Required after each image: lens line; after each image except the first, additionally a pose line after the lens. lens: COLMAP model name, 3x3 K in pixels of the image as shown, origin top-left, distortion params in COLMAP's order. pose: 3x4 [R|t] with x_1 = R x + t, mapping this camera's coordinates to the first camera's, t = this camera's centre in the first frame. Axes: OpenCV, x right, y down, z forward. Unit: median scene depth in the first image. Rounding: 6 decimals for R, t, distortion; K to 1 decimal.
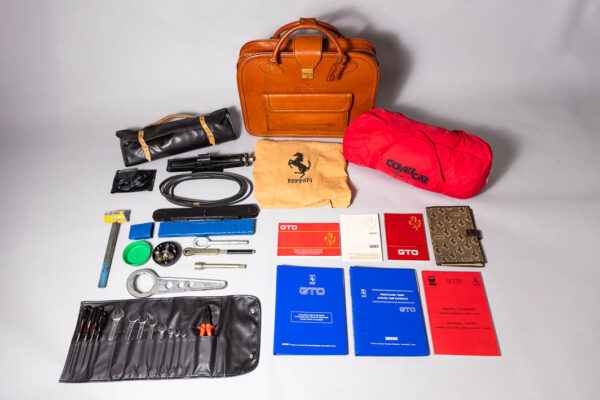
lens RADIAL K [[399.9, 0, 300.0], [0, 399.9, 200.0], [0, 0, 1]] dist [-0.000570, -0.000034]
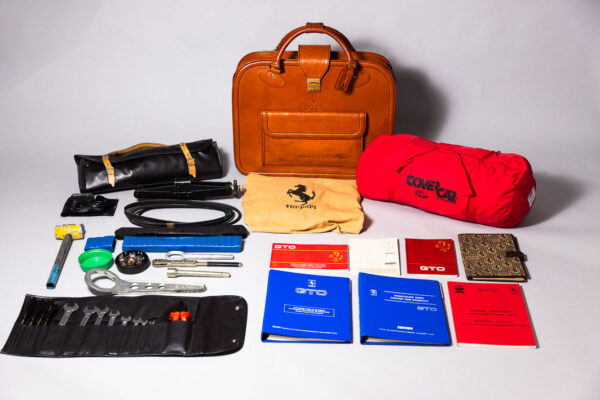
lens RADIAL K [[871.9, 0, 300.0], [0, 871.9, 200.0], [0, 0, 1]] dist [0.074865, 0.003152]
pose [[0.999397, 0.030341, -0.016867, 0.029224], [-0.034673, 0.896334, -0.442022, 0.771131], [0.001707, 0.442341, 0.896845, -0.618490]]
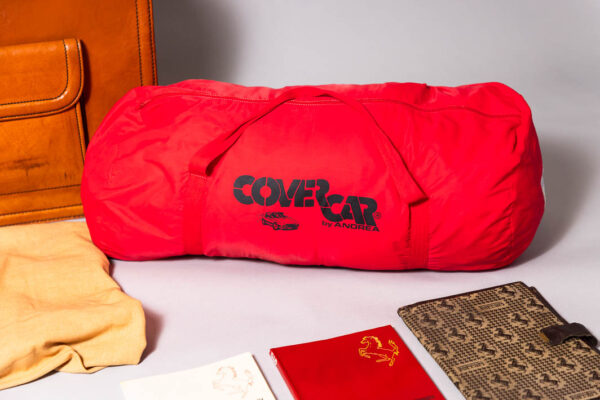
lens RADIAL K [[1185.2, 0, 300.0], [0, 1185.2, 200.0], [0, 0, 1]] dist [0.047403, 0.124329]
pose [[0.938974, -0.133901, 0.316856, -0.024815], [0.271031, 0.855207, -0.441772, 0.335599], [-0.211823, 0.500690, 0.839309, 0.240661]]
